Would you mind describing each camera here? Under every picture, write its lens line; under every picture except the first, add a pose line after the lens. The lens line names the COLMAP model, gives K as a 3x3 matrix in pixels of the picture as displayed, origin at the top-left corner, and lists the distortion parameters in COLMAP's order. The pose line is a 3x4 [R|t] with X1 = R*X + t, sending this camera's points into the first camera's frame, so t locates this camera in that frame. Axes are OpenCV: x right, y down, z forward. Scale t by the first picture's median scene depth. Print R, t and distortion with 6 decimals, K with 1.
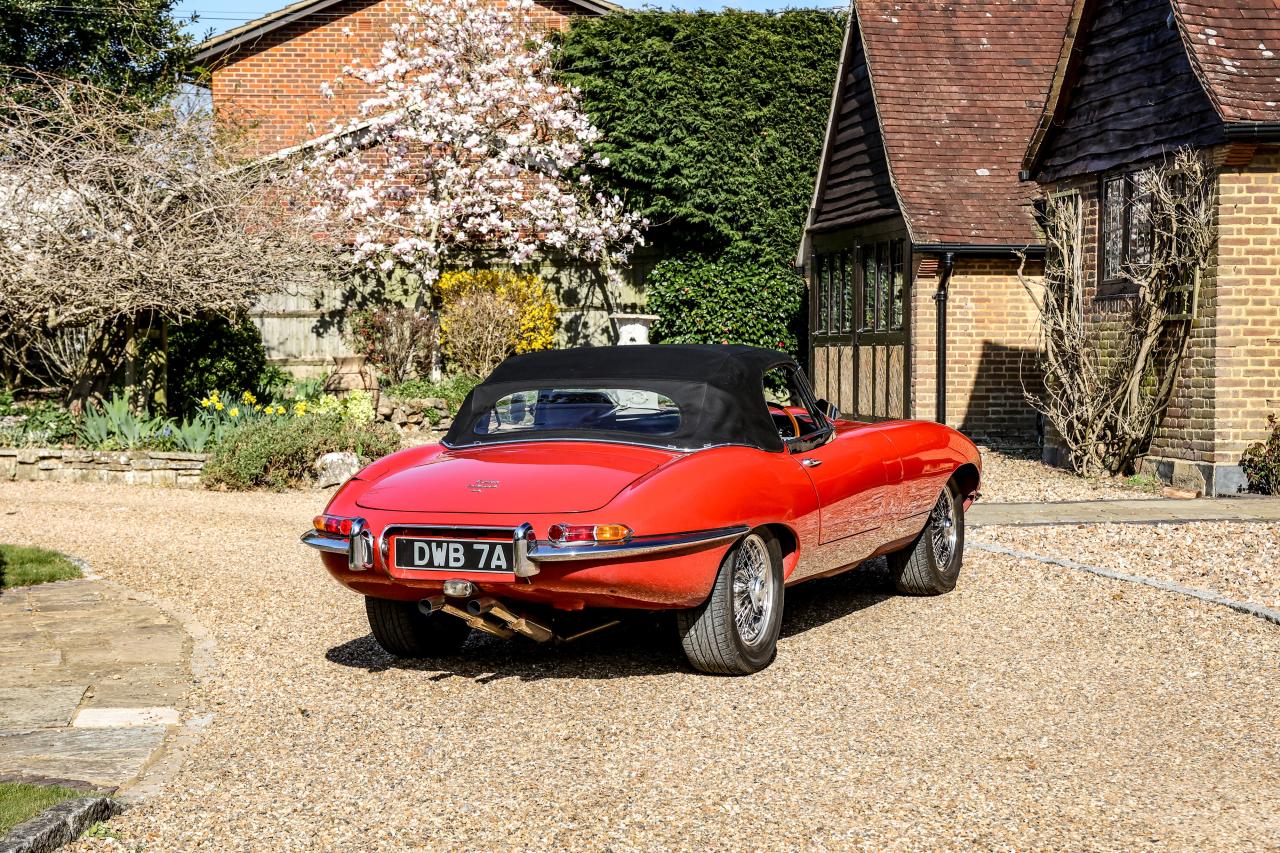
lens RADIAL K [[2515.6, 0, 635.1], [0, 2515.6, 412.4], [0, 0, 1]] dist [0.422311, 0.238556]
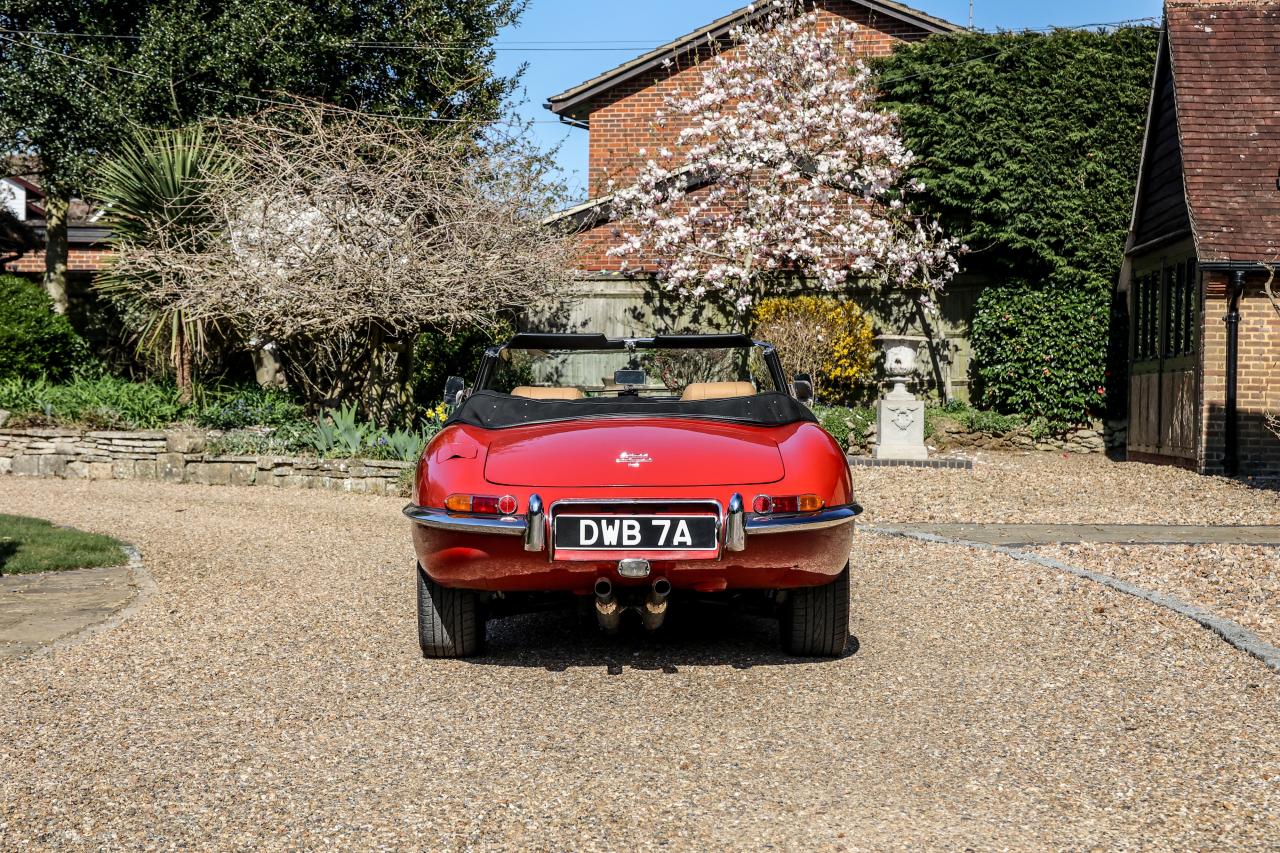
lens RADIAL K [[2427.1, 0, 644.3], [0, 2427.1, 429.2], [0, 0, 1]] dist [0.346035, 0.577198]
pose [[0.977089, 0.015142, -0.212294, 0.087063], [-0.017983, 0.999773, -0.011457, 0.008436], [0.212072, 0.015012, 0.977139, 0.044616]]
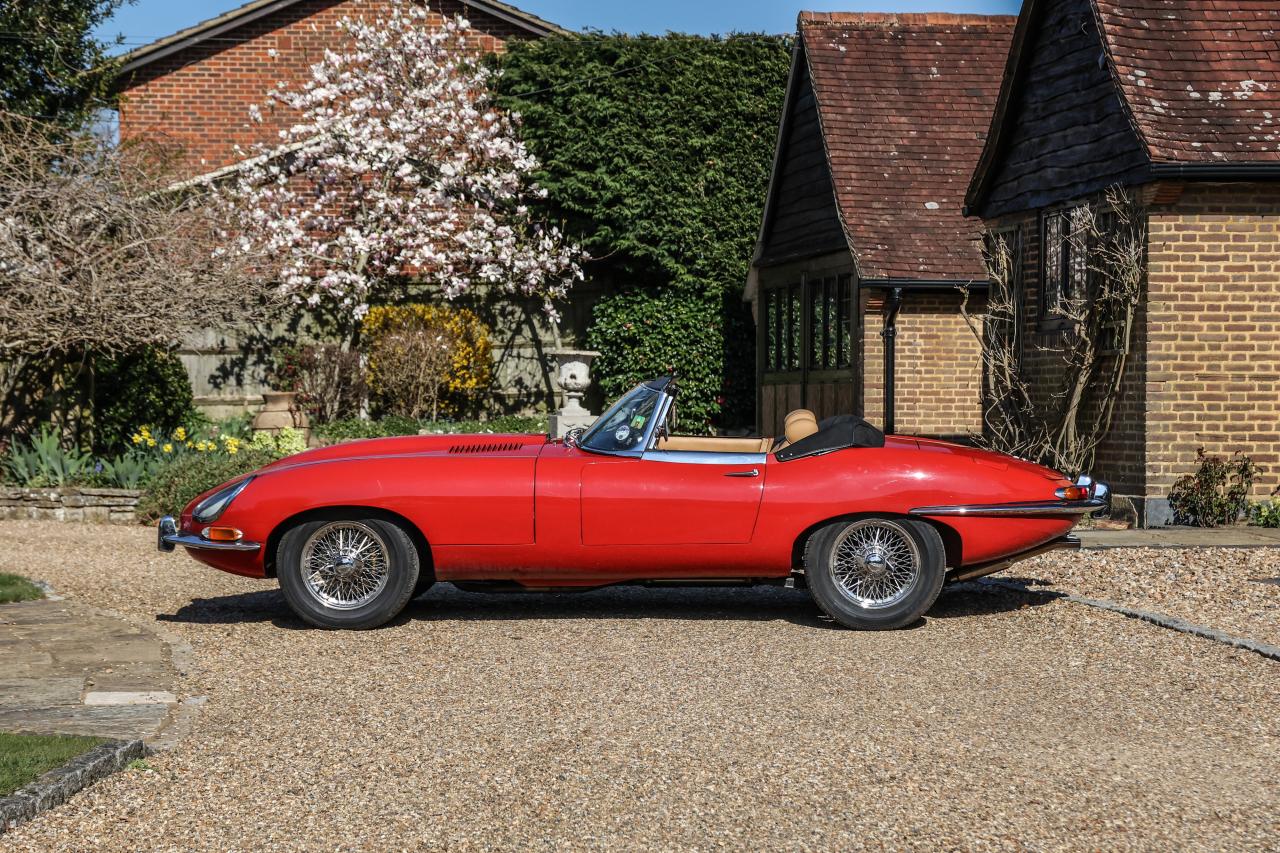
lens RADIAL K [[2876.6, 0, 640.0], [0, 2876.6, 426.5], [0, 0, 1]] dist [0.554863, -0.077235]
pose [[0.999715, 0.000370, 0.023890, -0.001382], [-0.000019, 0.999892, -0.014707, 0.005632], [-0.023893, 0.014703, 0.999606, -0.091731]]
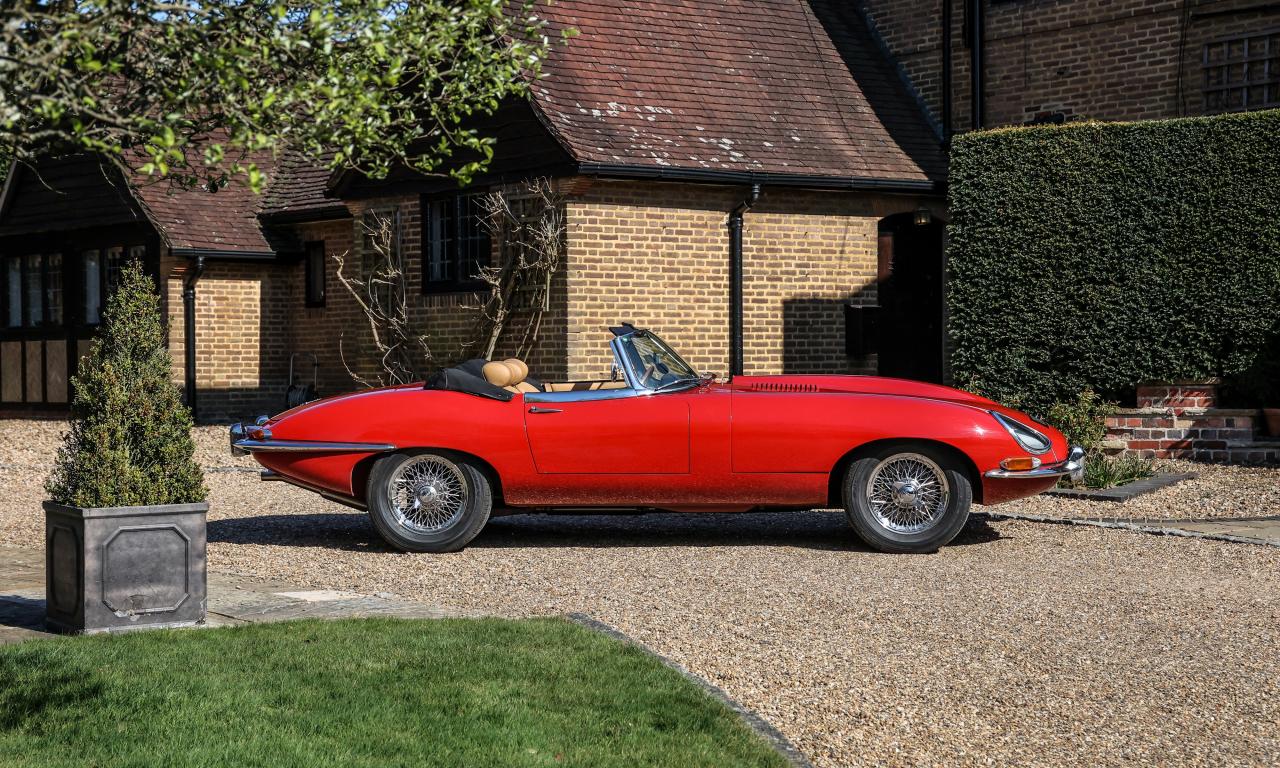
lens RADIAL K [[2415.2, 0, 640.0], [0, 2415.2, 384.0], [0, 0, 1]] dist [0.421885, 0.048399]
pose [[0.869891, -0.012824, 0.493078, -0.207963], [0.020738, 0.999729, -0.010586, 0.008616], [-0.492808, 0.019434, 0.869921, -0.049766]]
